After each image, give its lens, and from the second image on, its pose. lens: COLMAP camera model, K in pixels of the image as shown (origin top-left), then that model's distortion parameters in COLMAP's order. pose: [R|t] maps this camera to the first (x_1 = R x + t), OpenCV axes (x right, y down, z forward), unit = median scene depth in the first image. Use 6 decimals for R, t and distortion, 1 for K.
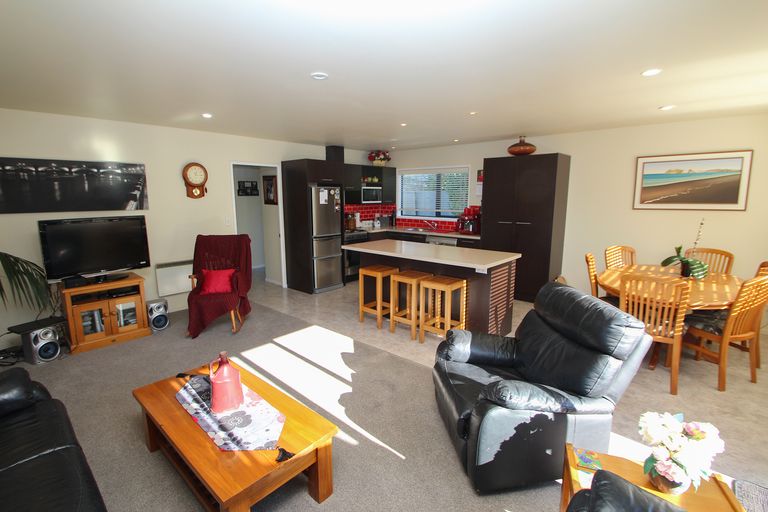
lens RADIAL K [[379.3, 0, 367.8], [0, 379.3, 254.5], [0, 0, 1]] dist [0.001071, 0.000212]
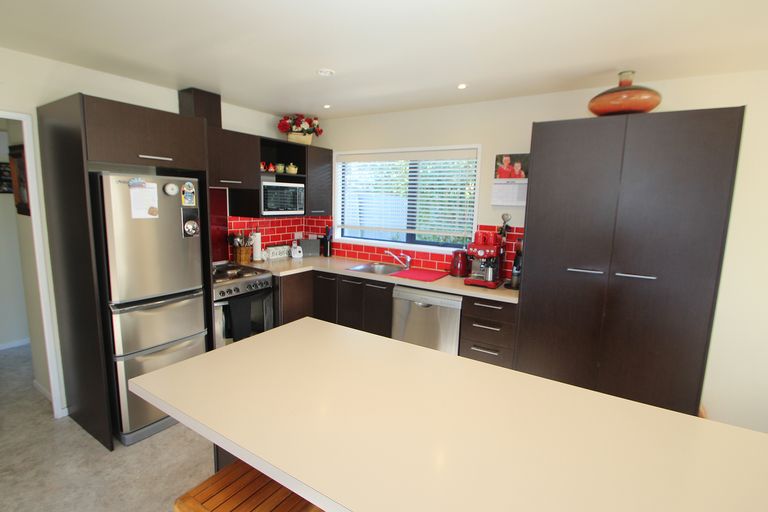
lens RADIAL K [[379.3, 0, 367.8], [0, 379.3, 254.5], [0, 0, 1]] dist [0.001071, 0.000212]
pose [[0.986545, 0.002238, 0.163474, 0.038391], [-0.000514, 0.999944, -0.010583, -0.077483], [-0.163489, 0.010356, 0.986491, 0.486075]]
